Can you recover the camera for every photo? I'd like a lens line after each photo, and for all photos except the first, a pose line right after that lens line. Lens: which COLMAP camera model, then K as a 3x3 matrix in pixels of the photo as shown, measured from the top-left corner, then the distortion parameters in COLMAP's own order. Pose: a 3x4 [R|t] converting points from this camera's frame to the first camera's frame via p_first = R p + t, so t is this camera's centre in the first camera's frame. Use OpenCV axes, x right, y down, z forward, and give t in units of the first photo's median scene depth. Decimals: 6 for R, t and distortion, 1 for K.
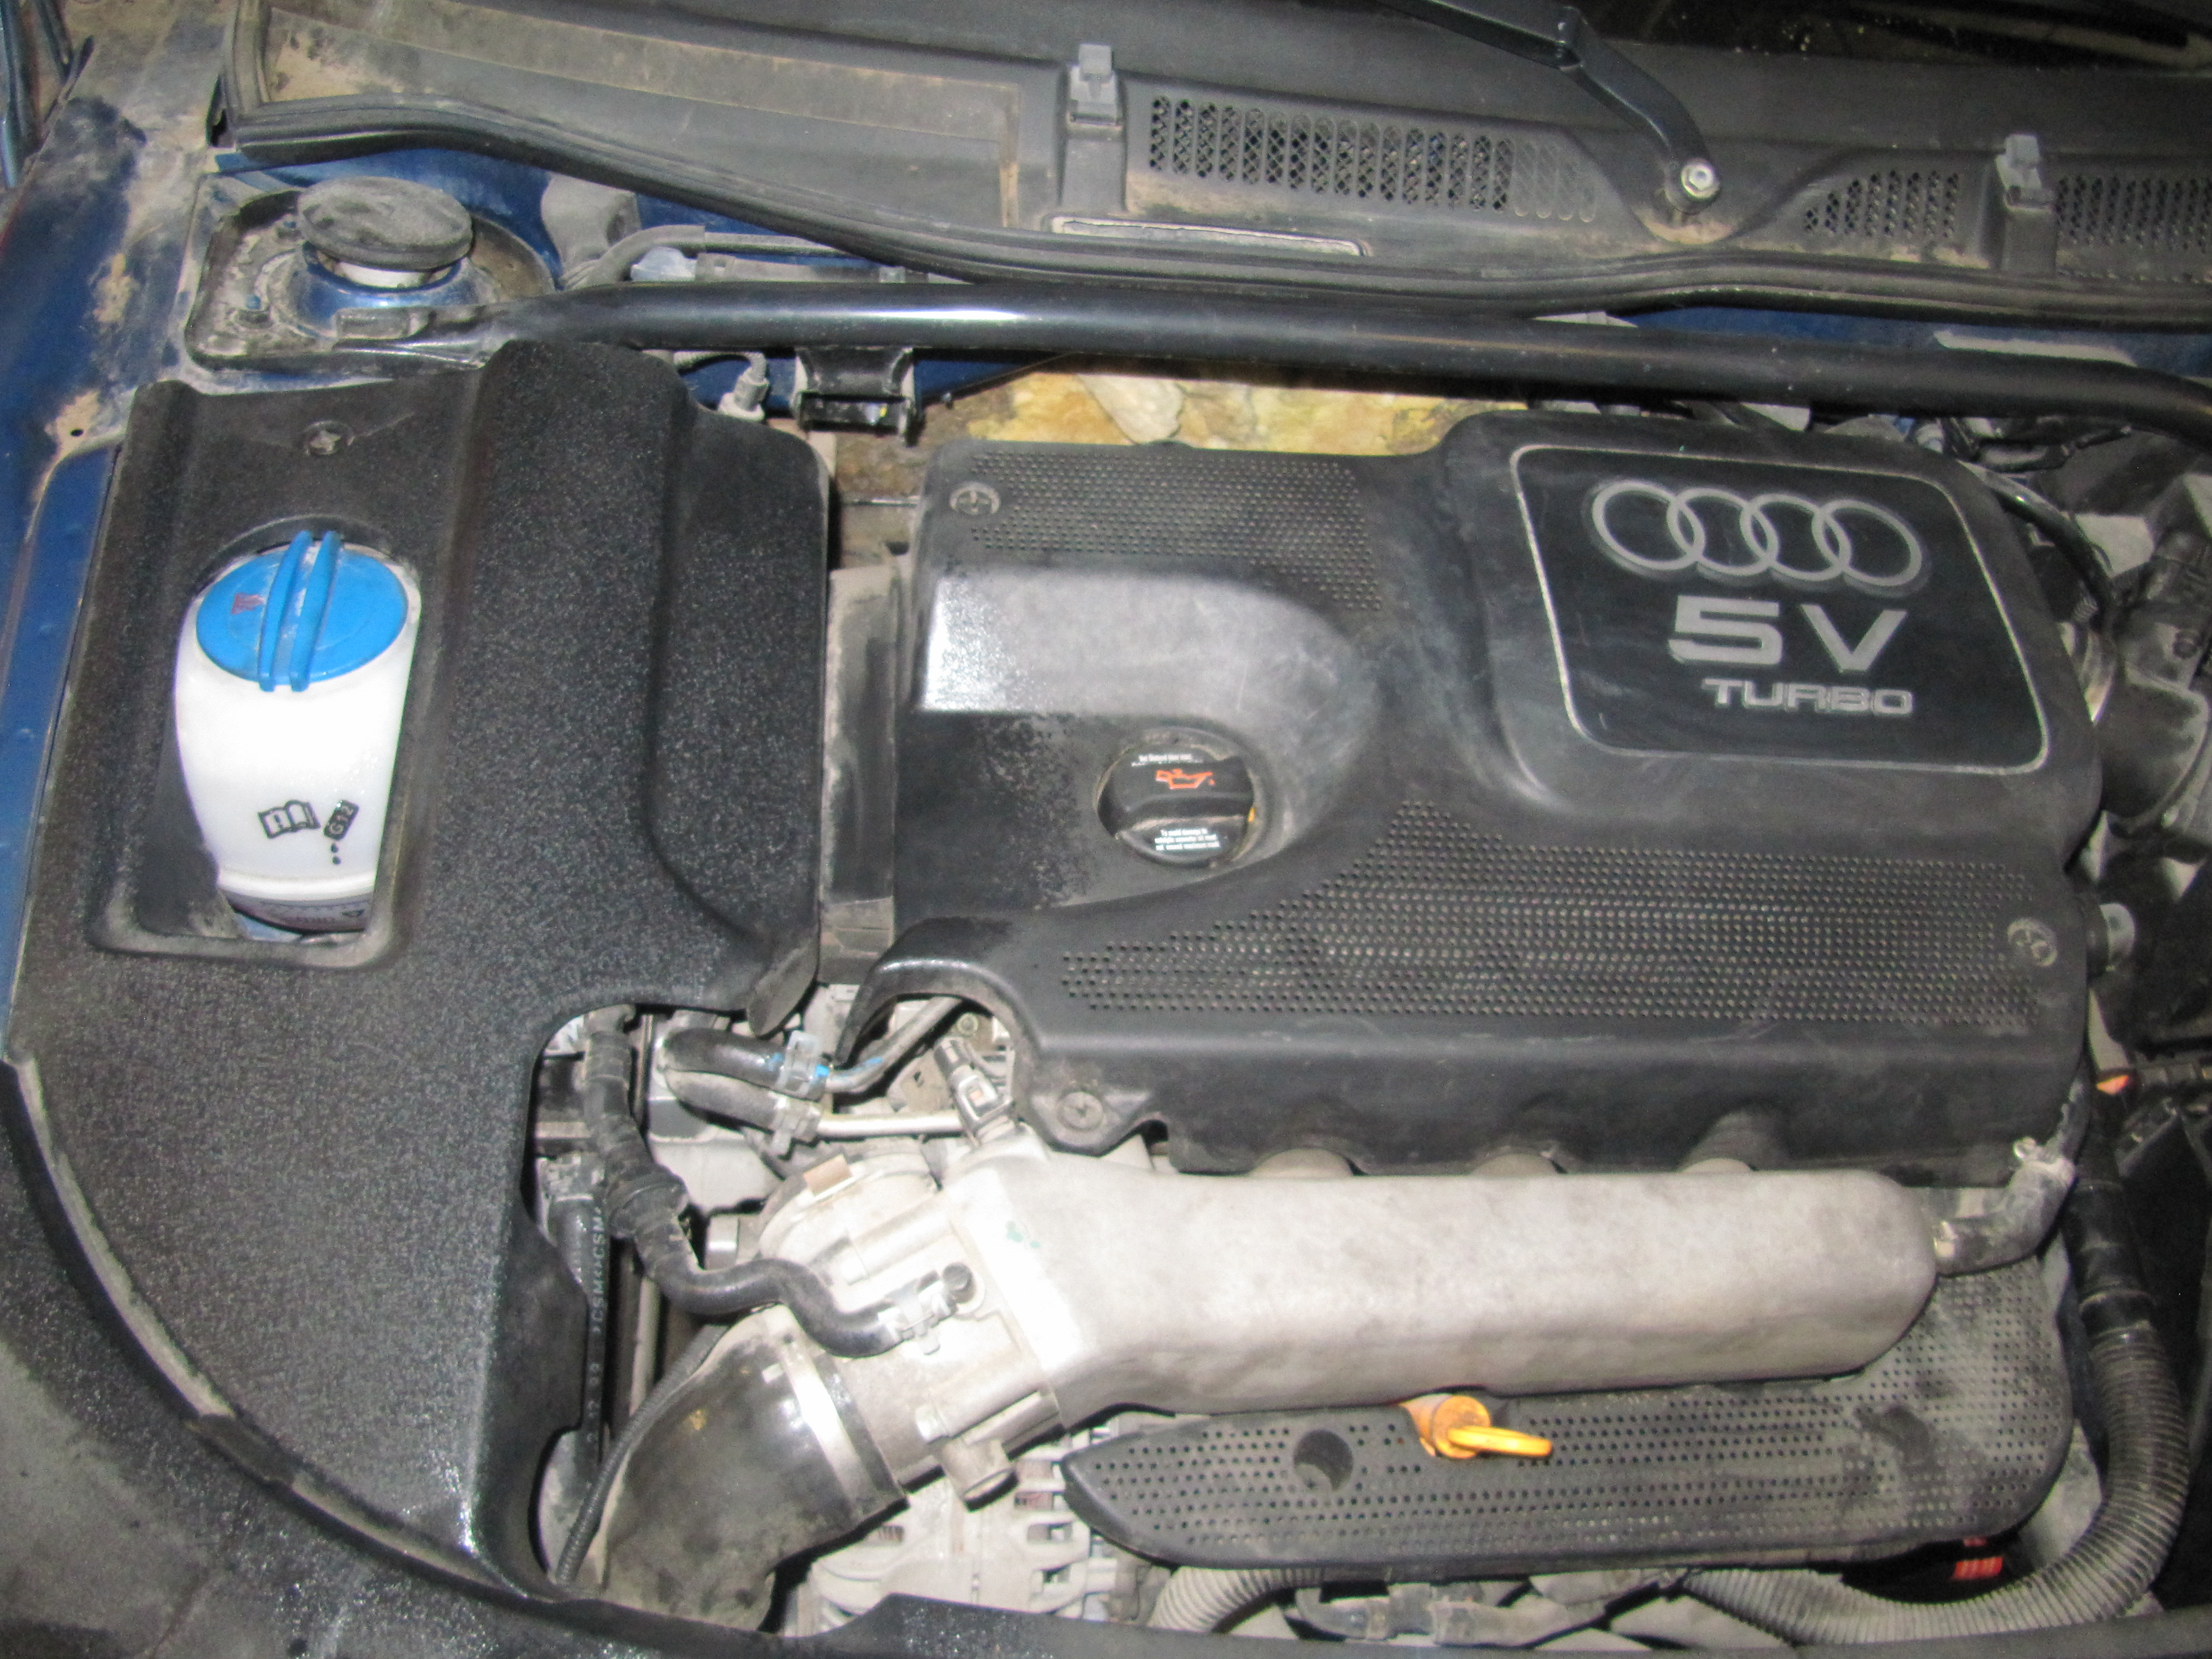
lens RADIAL K [[1818.4, 0, 1112.0], [0, 1818.4, 842.5], [0, 0, 1]] dist [-0.052304, 0.012442]
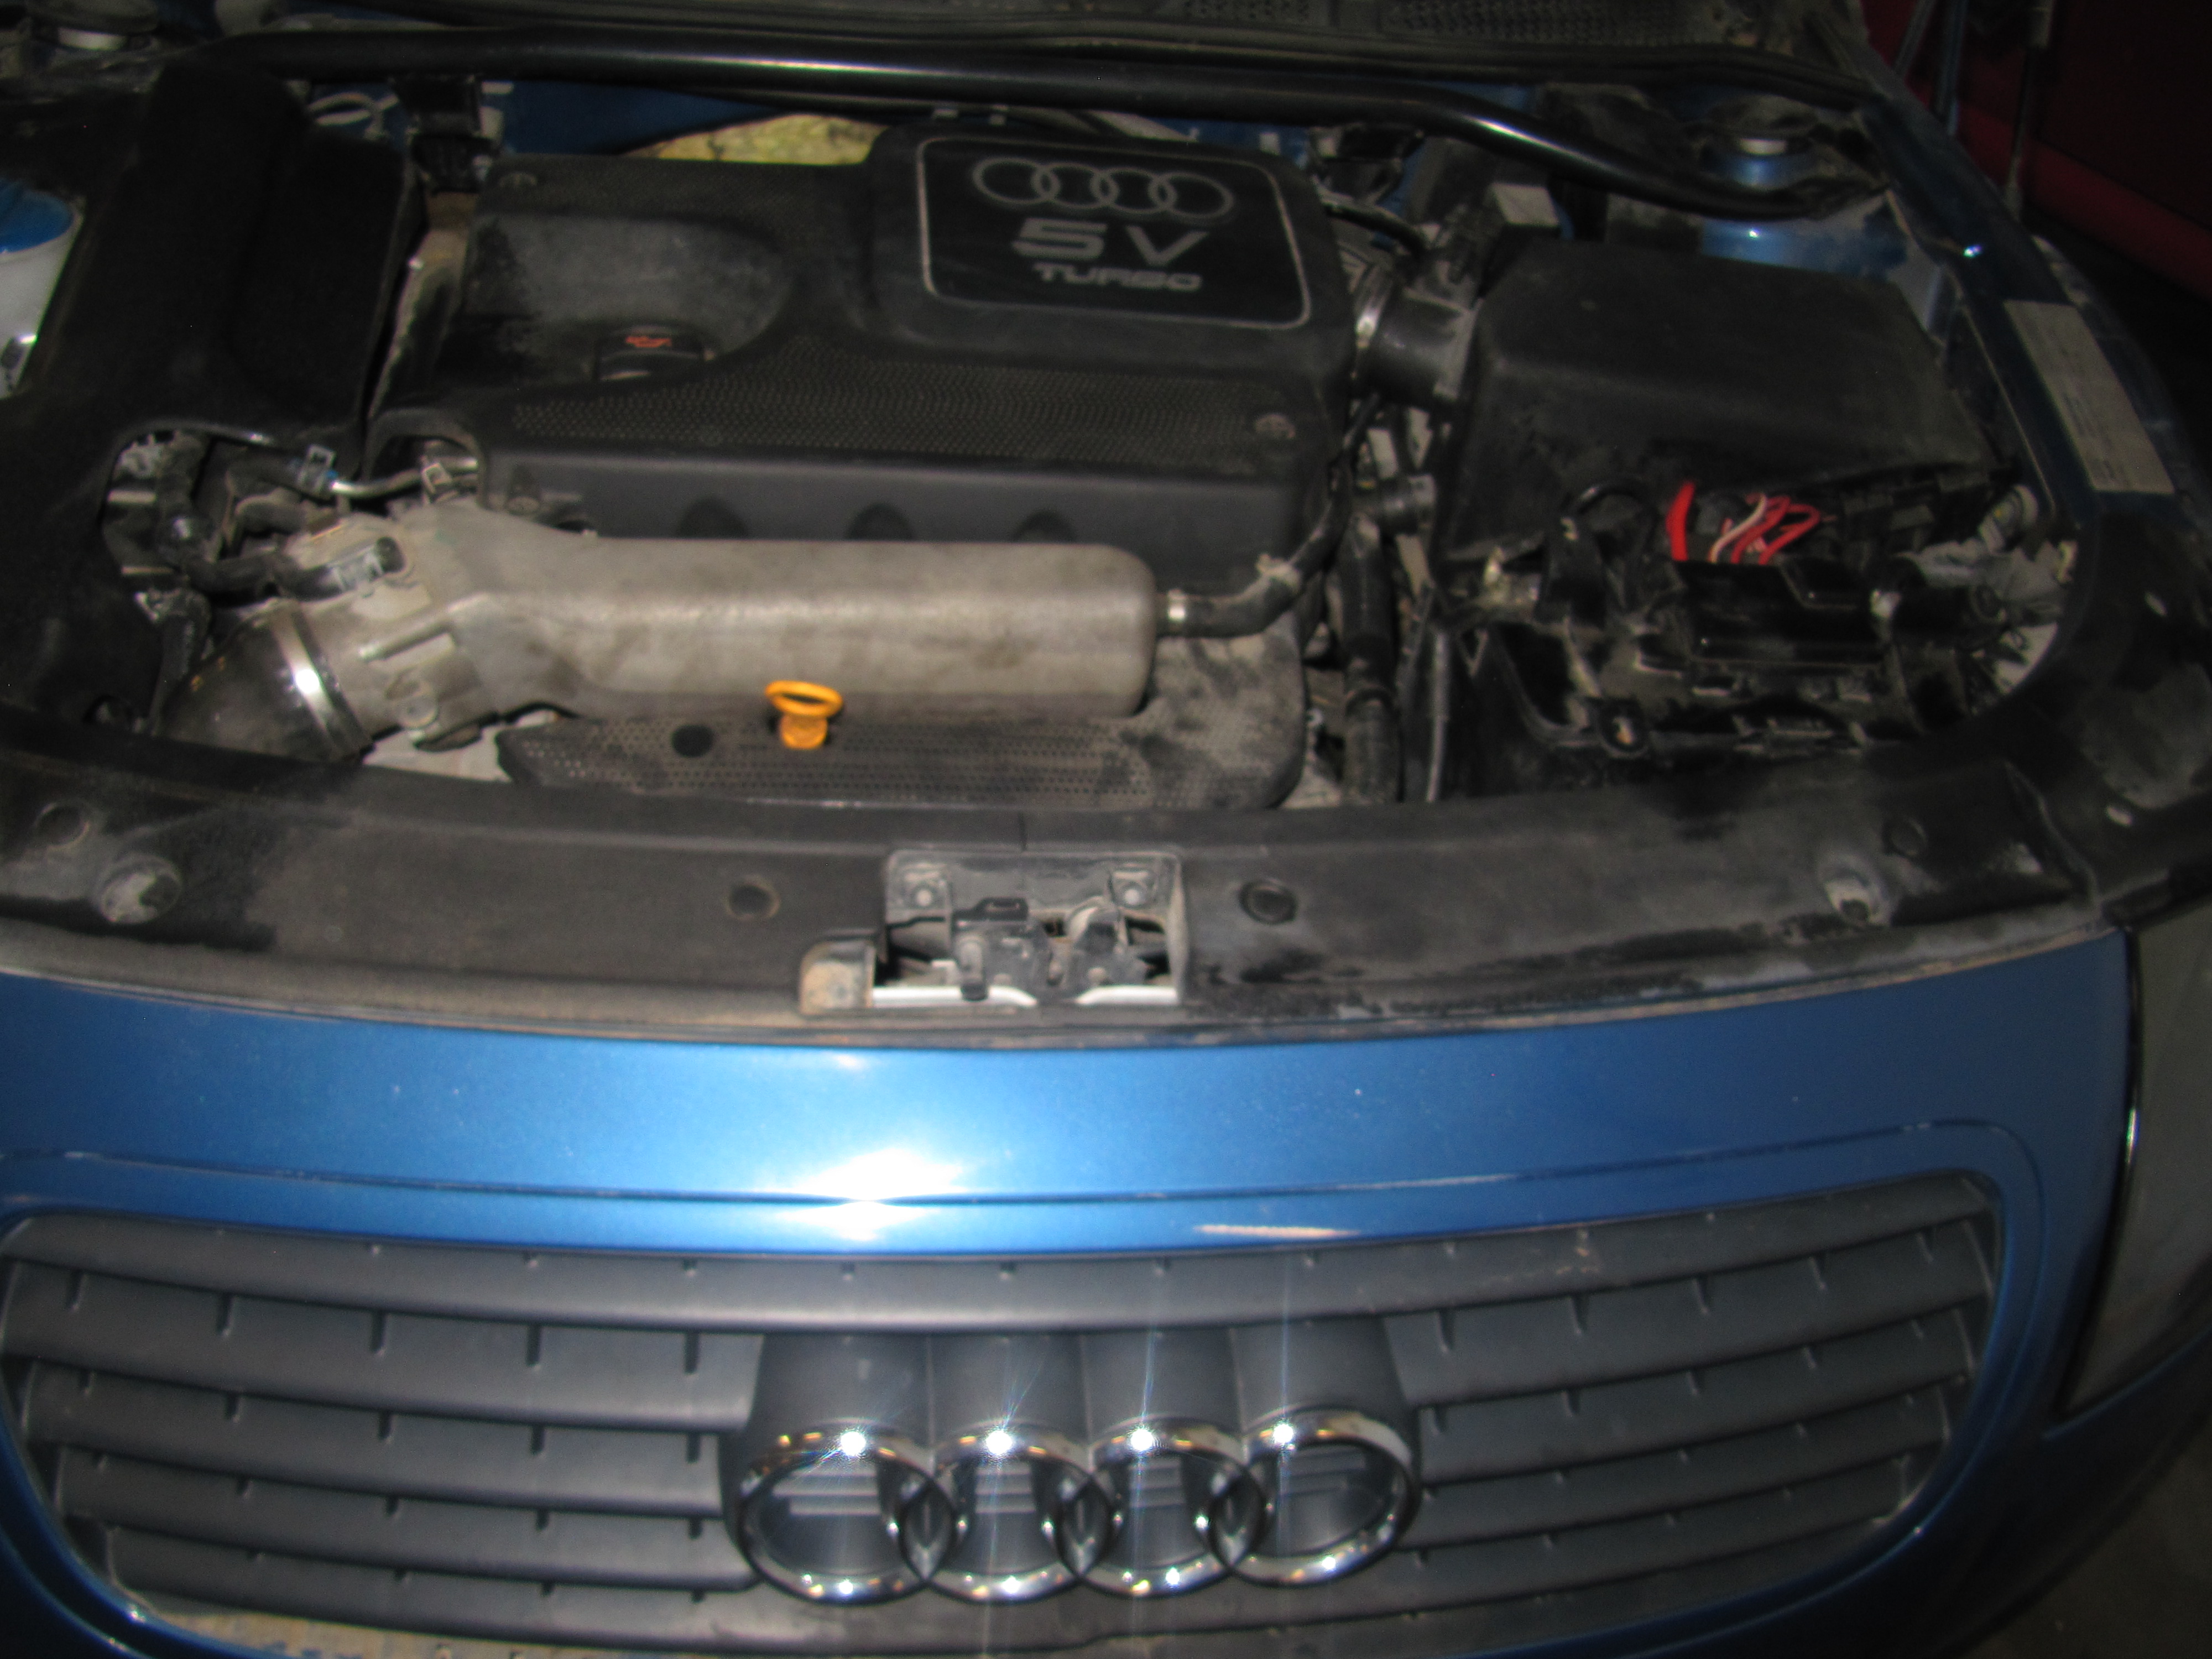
lens RADIAL K [[1818.4, 0, 1112.0], [0, 1818.4, 842.5], [0, 0, 1]] dist [-0.052304, 0.012442]
pose [[0.999124, -0.038784, 0.015715, 0.340484], [0.040271, 0.993217, -0.109077, 0.483635], [-0.011378, 0.109615, 0.993909, -0.300276]]
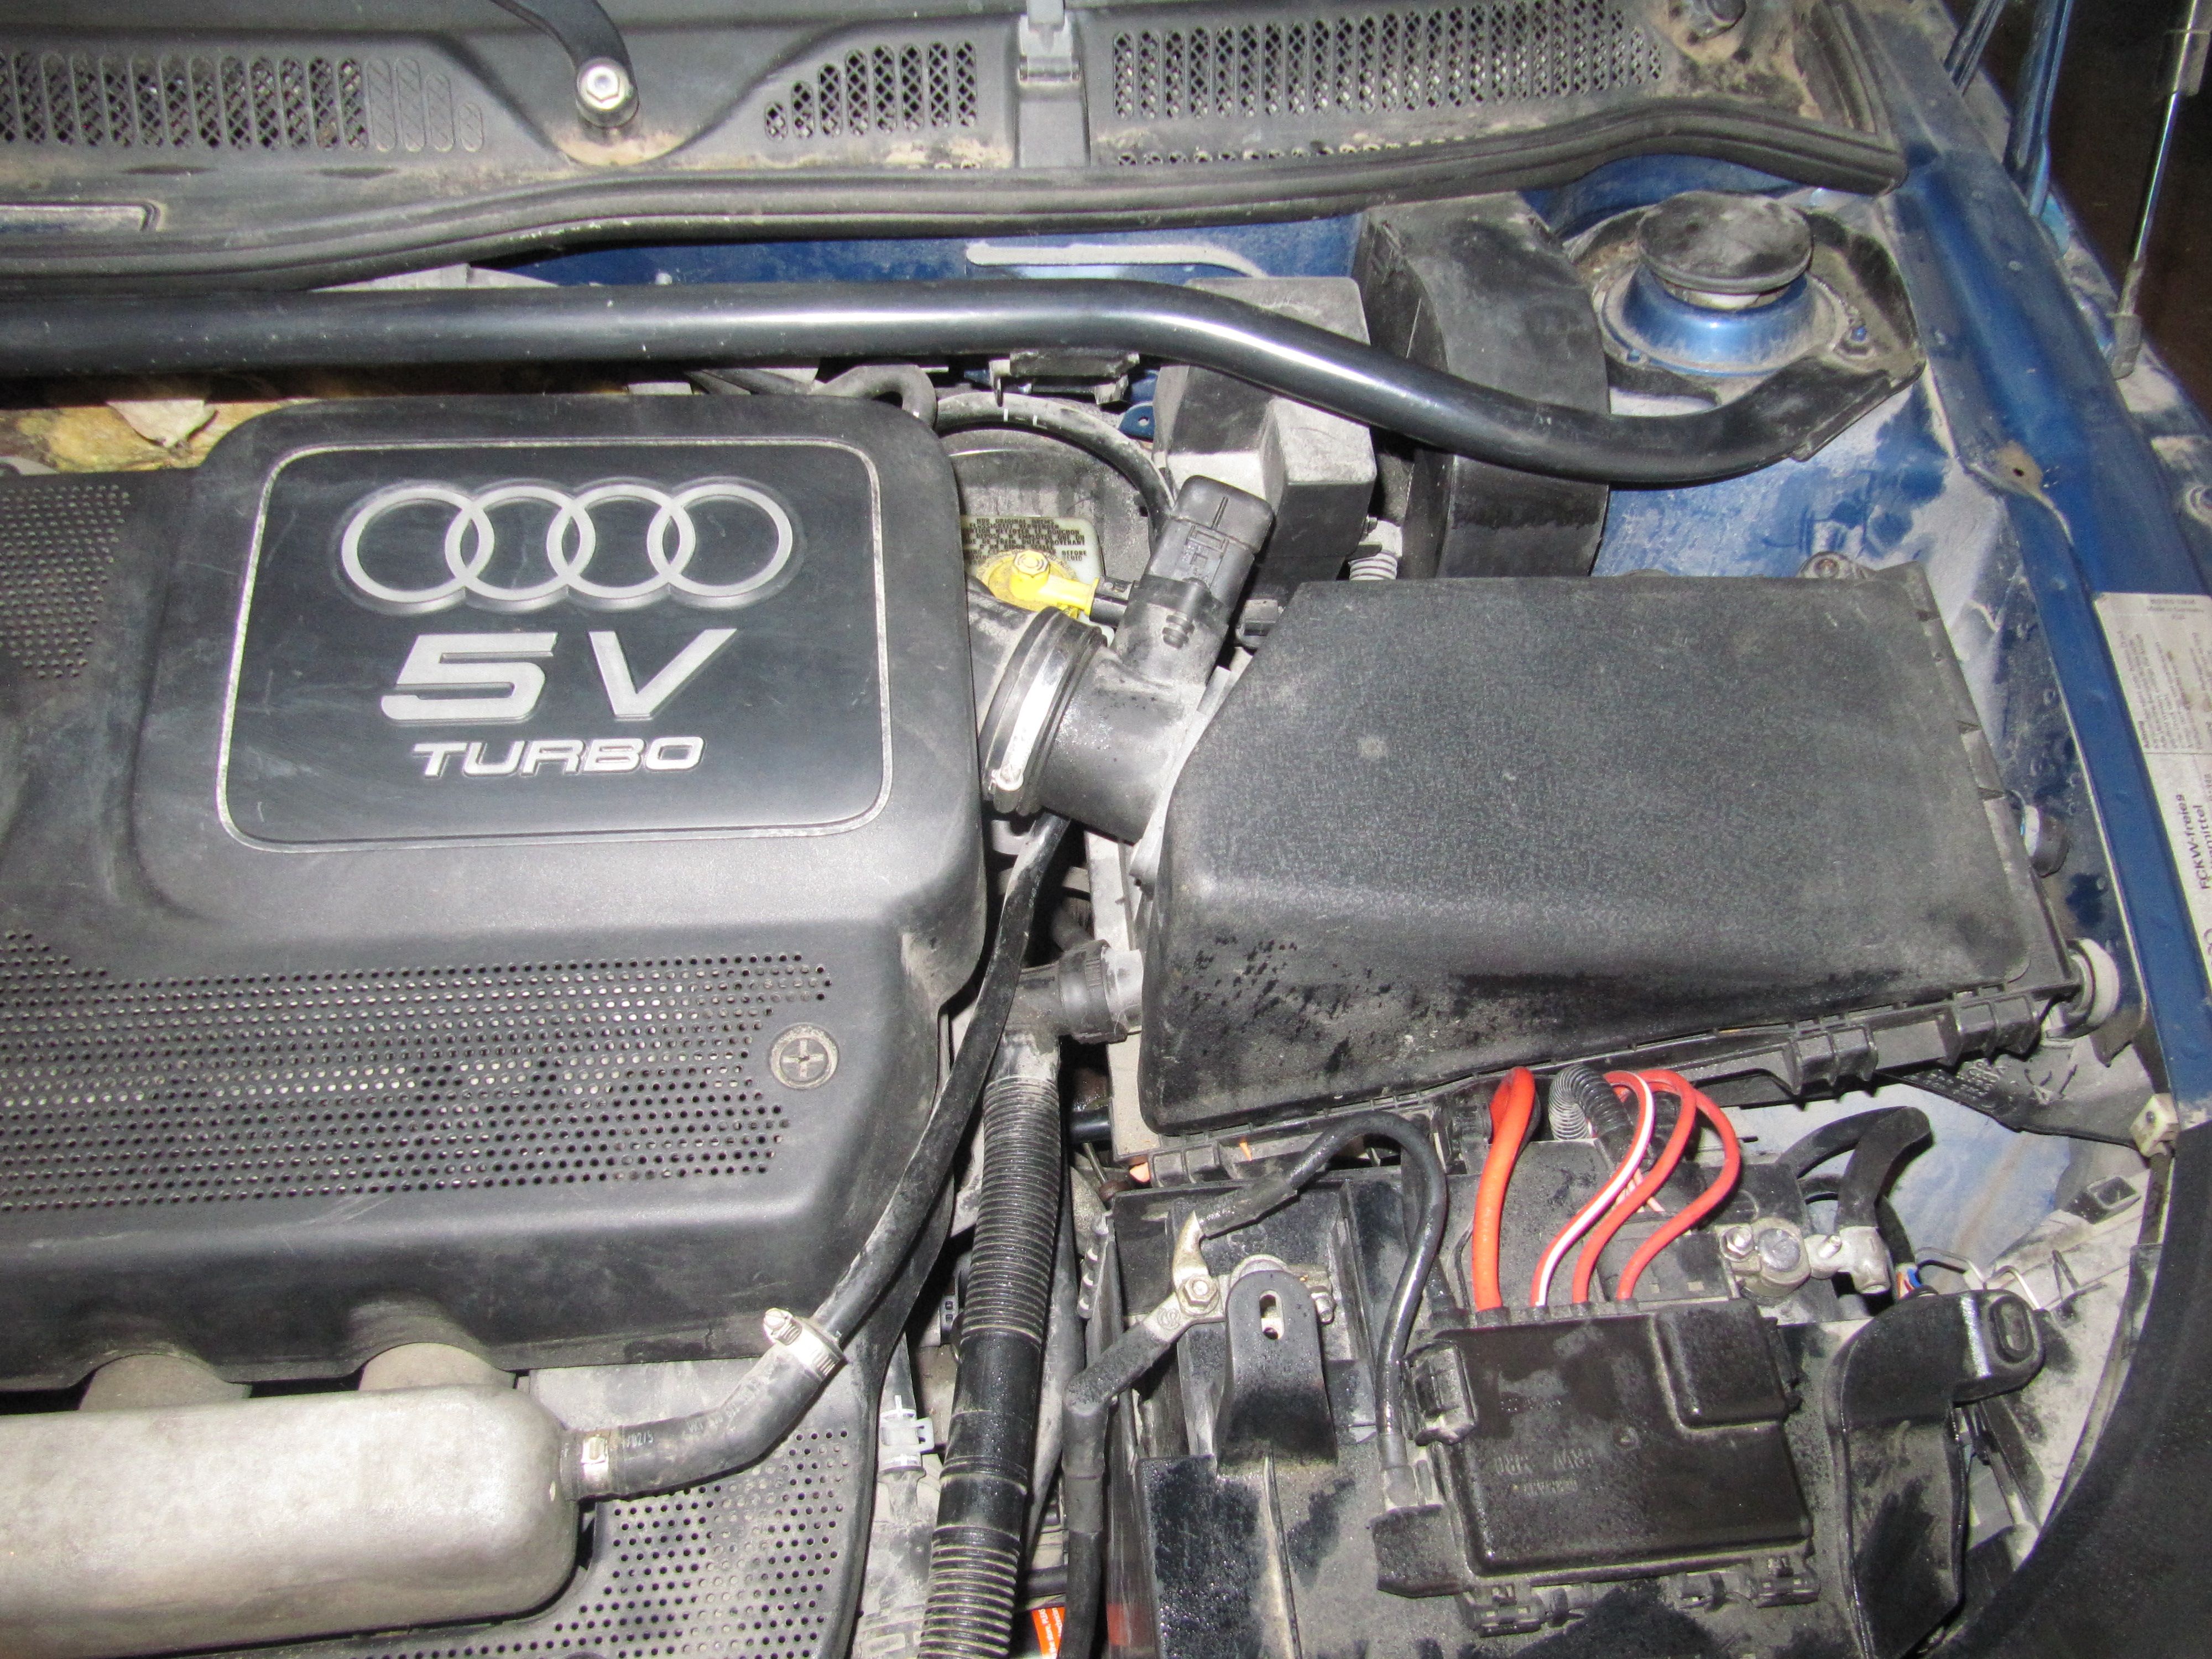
lens RADIAL K [[1828.2, 0, 1106.0], [0, 1828.2, 829.5], [0, 0, 1]] dist [-0.053797, 0.020565]
pose [[0.997923, -0.059054, -0.025746, 0.641559], [0.060653, 0.995941, 0.066499, -0.086259], [0.021715, -0.067922, 0.997454, 0.193631]]
